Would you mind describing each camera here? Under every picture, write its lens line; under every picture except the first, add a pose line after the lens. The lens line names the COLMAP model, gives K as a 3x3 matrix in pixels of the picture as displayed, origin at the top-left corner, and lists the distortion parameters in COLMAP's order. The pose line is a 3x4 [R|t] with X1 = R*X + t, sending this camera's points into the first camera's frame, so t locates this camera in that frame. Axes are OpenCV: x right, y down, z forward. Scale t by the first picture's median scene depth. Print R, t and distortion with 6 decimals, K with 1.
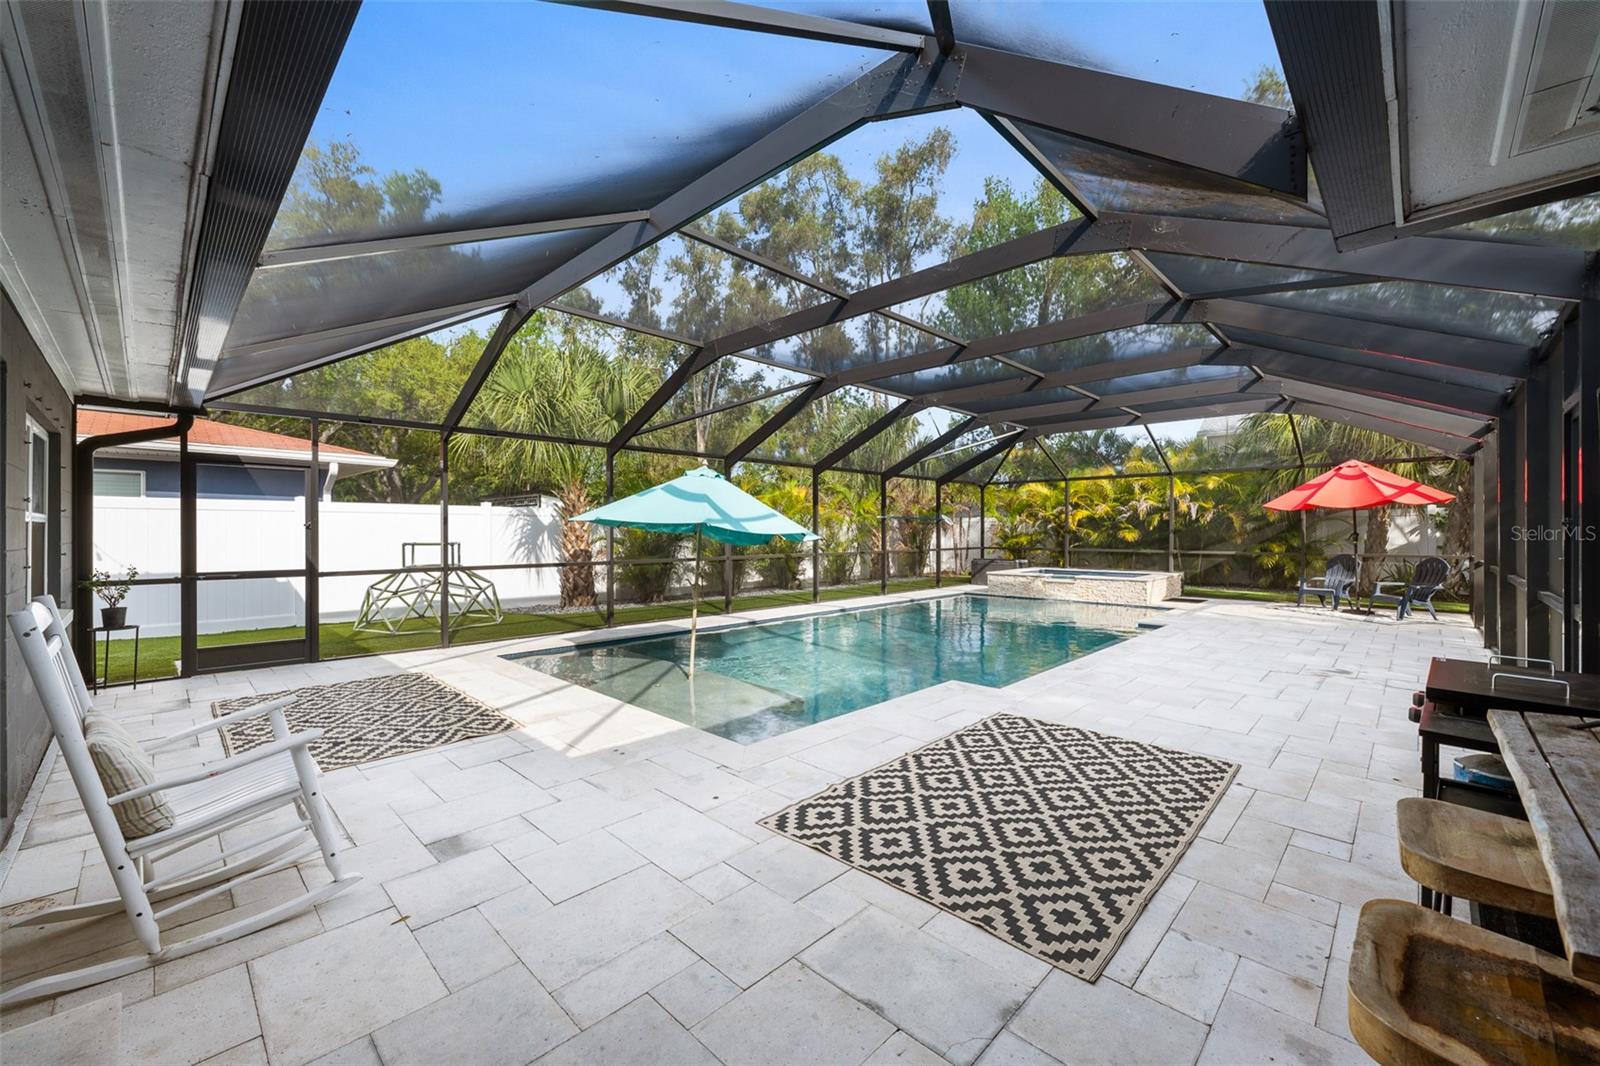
lens RADIAL K [[640.4, 0, 797.7], [0, 640.4, 532.7], [0, 0, 1]] dist [0.001224, 0.000617]
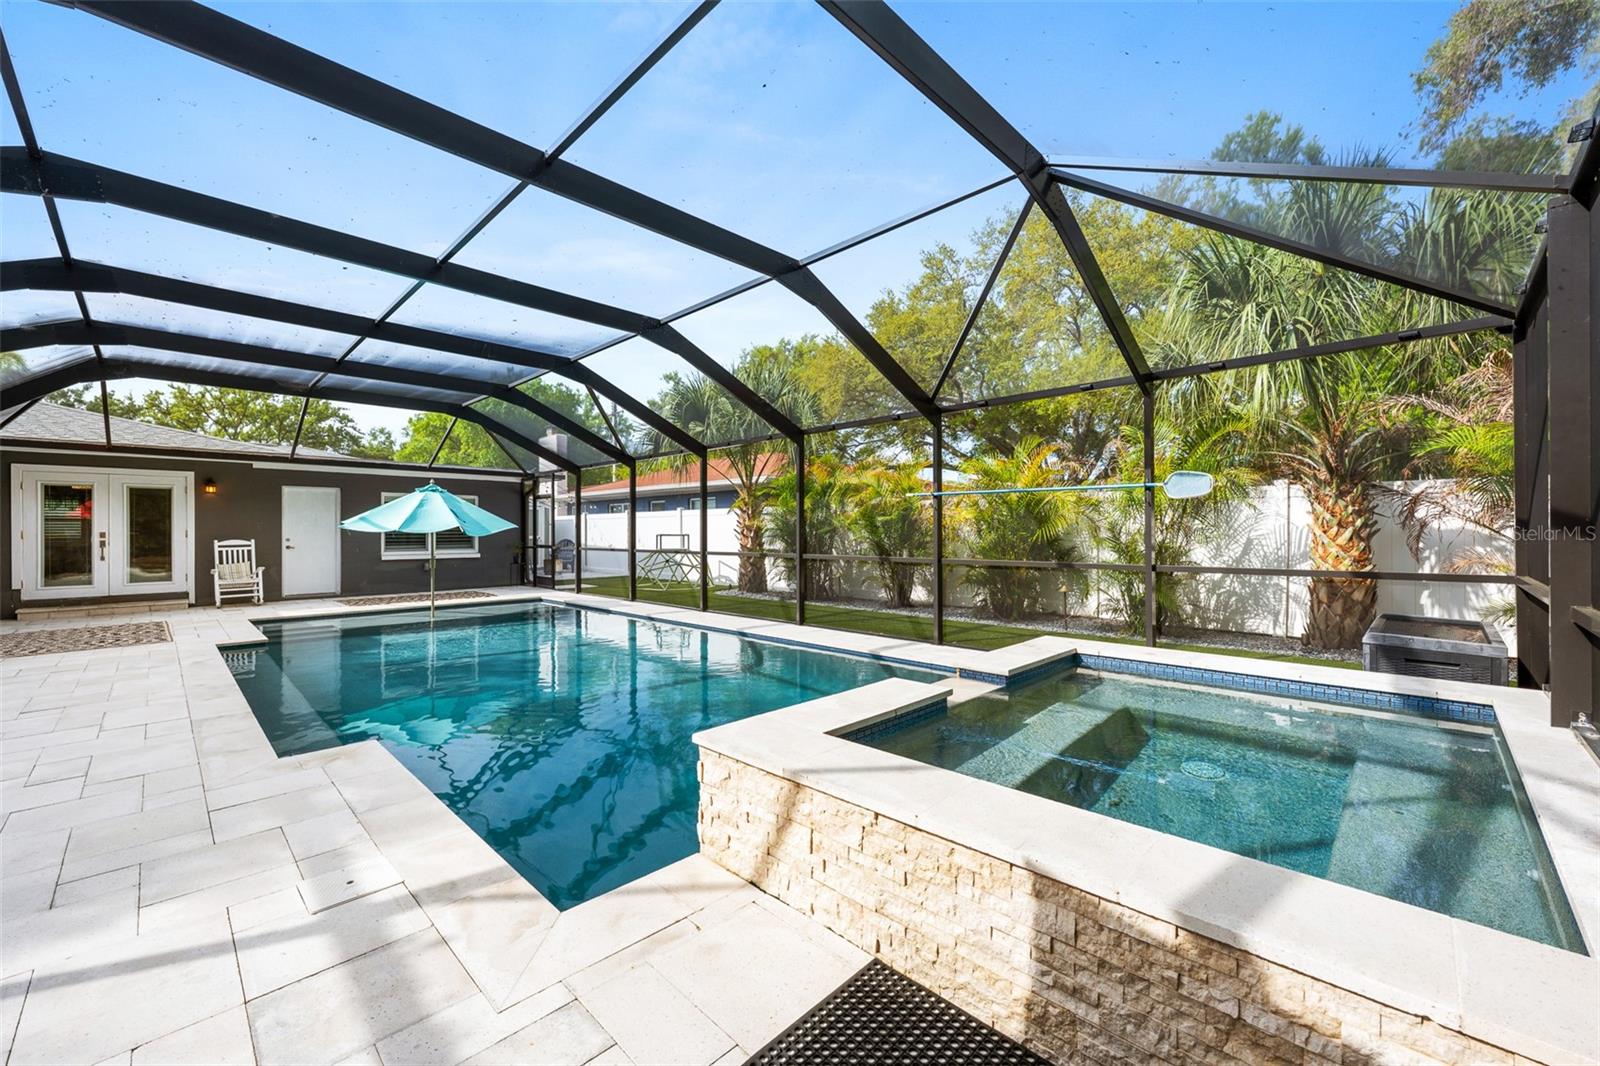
lens RADIAL K [[640.4, 0, 797.7], [0, 640.4, 532.6], [0, 0, 1]] dist [0.001224, 0.000617]
pose [[-0.001781, -0.001915, -0.999997, 0.966994], [0.005105, 0.999985, -0.001924, 0.016954], [0.999985, -0.005108, -0.001771, 1.337999]]
